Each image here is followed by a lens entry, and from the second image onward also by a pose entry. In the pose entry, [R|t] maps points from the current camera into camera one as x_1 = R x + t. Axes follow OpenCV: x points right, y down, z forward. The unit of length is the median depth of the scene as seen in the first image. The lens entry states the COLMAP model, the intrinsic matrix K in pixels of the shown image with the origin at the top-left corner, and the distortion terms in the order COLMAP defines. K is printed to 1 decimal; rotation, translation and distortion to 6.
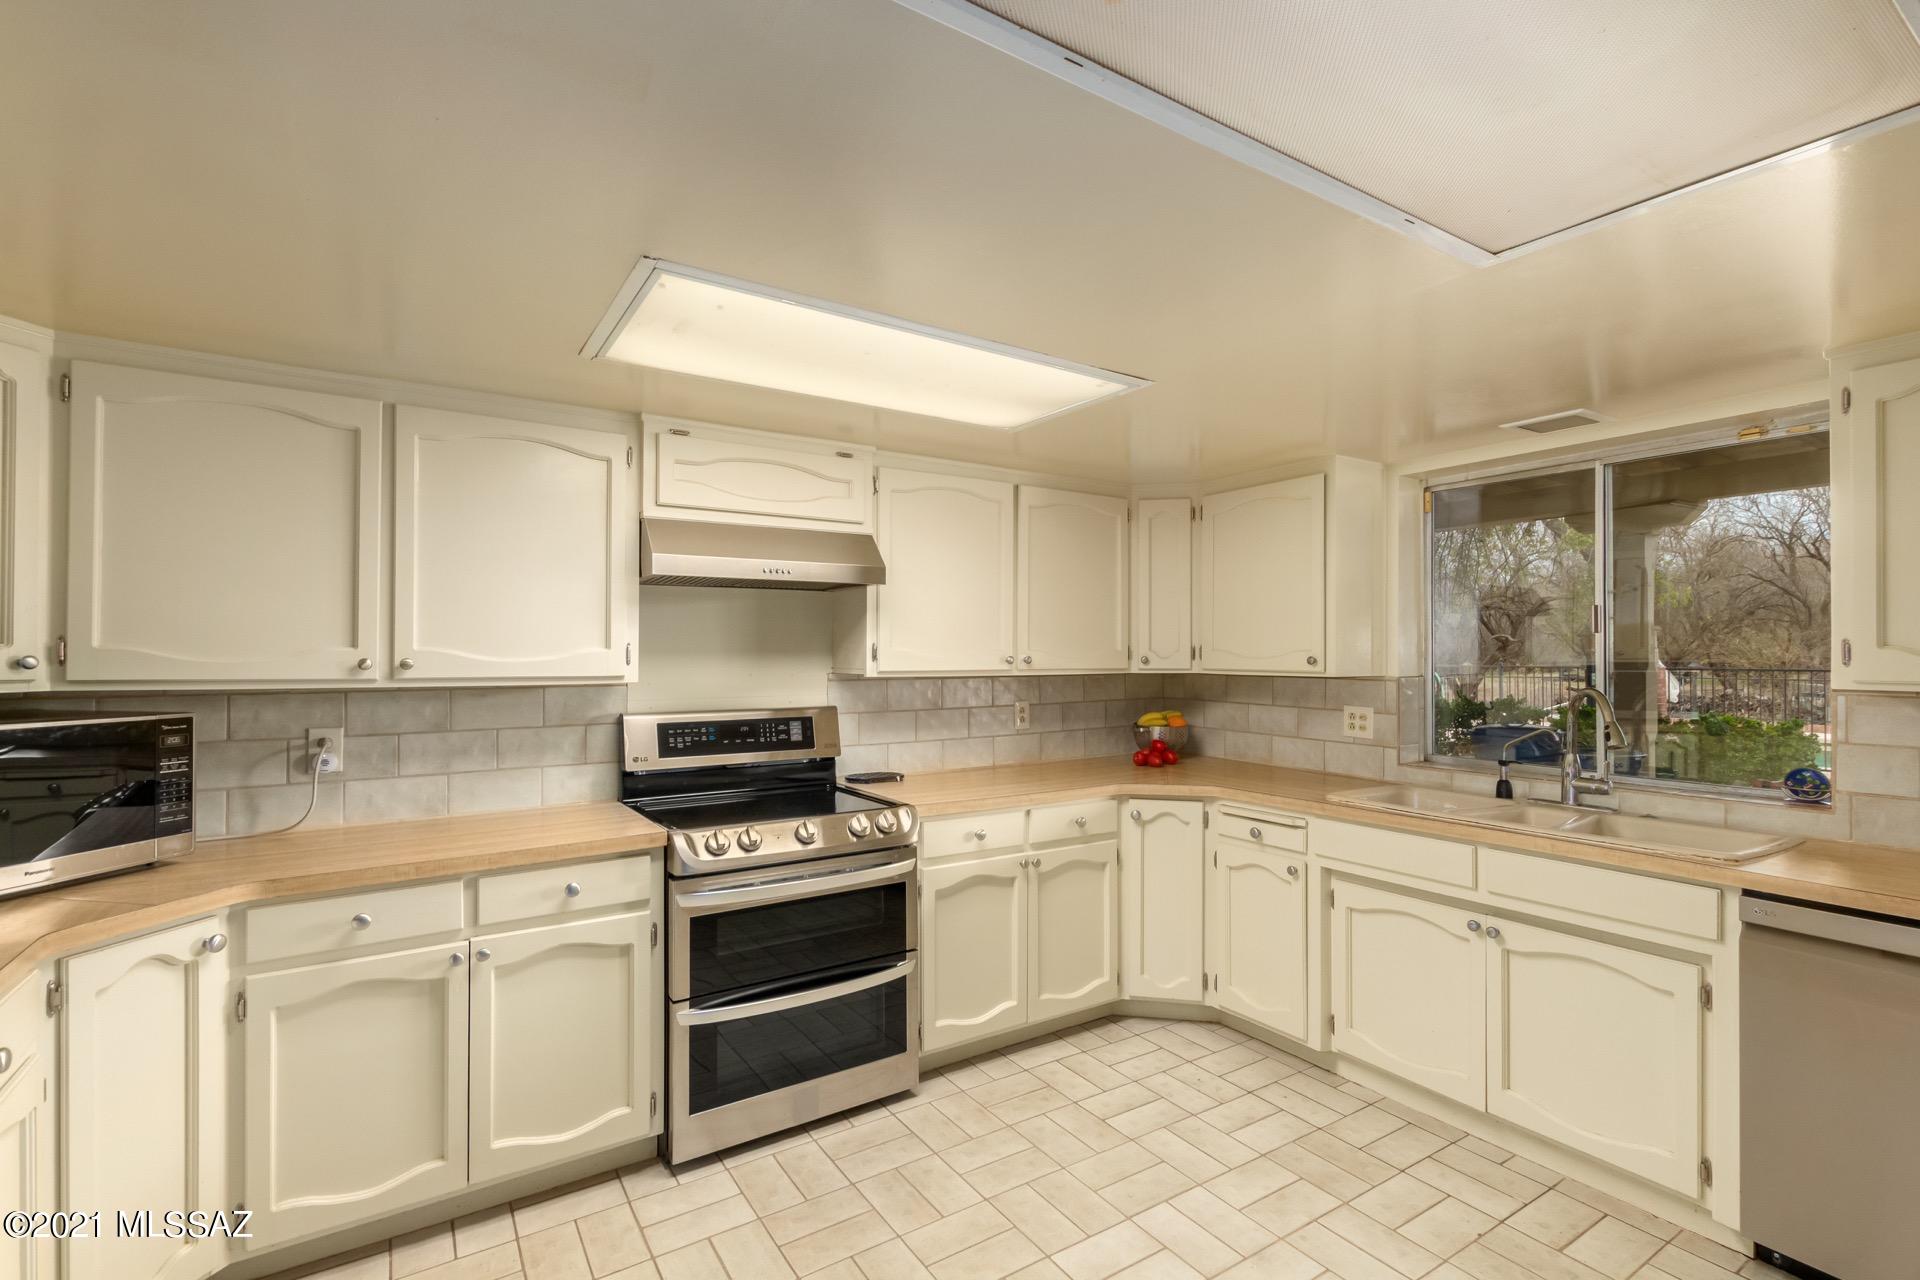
lens RADIAL K [[886.7, 0, 965.1], [0, 886.7, 648.1], [0, 0, 1]] dist [0.002309, -0.000326]
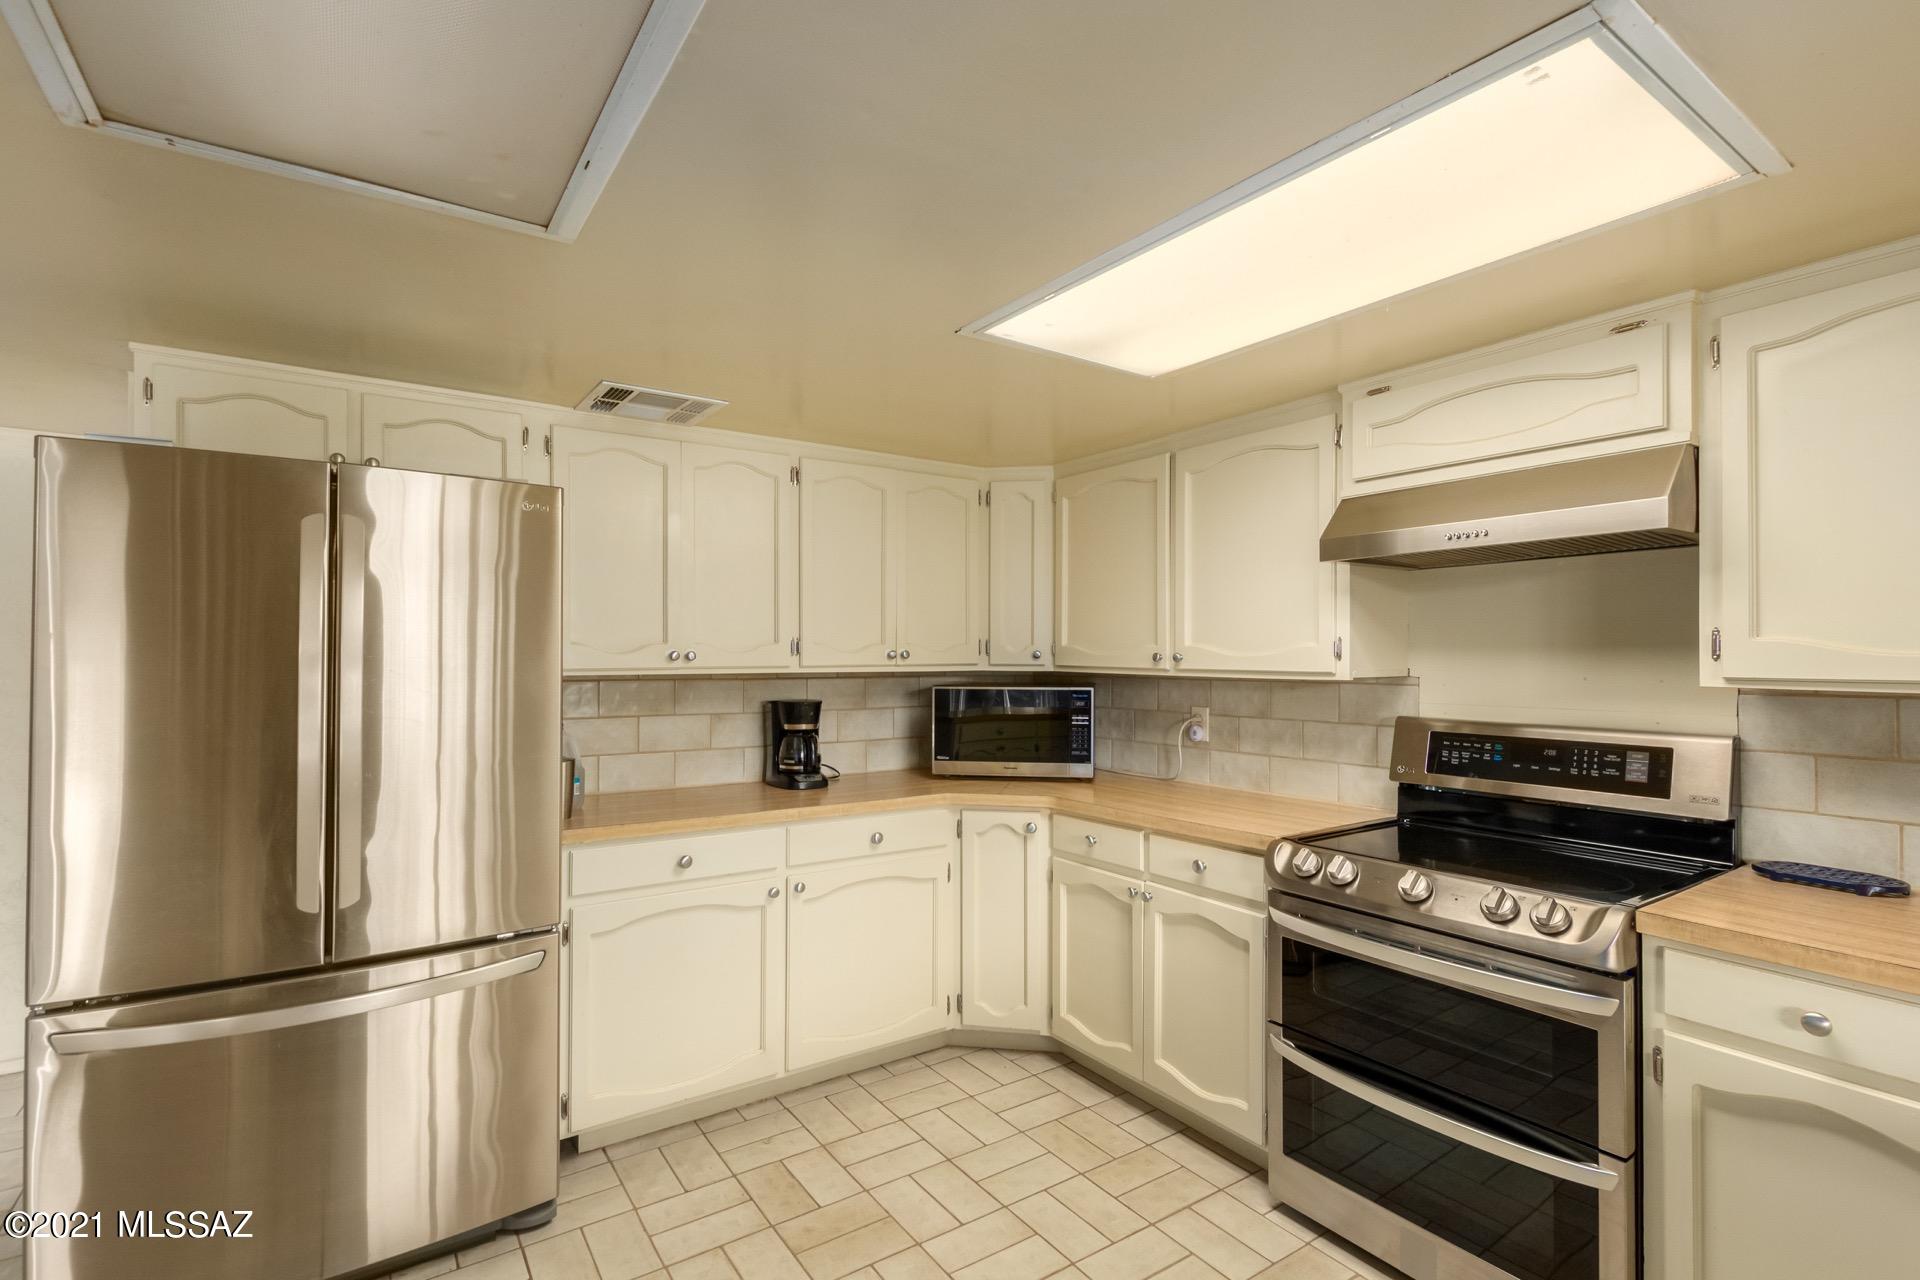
lens RADIAL K [[886.7, 0, 965.1], [0, 886.7, 648.1], [0, 0, 1]] dist [0.002309, -0.000326]
pose [[0.020332, -0.005114, -0.999780, 0.564462], [0.005420, 0.999973, -0.005004, 0.008560], [0.999779, -0.005317, 0.020359, 0.618471]]
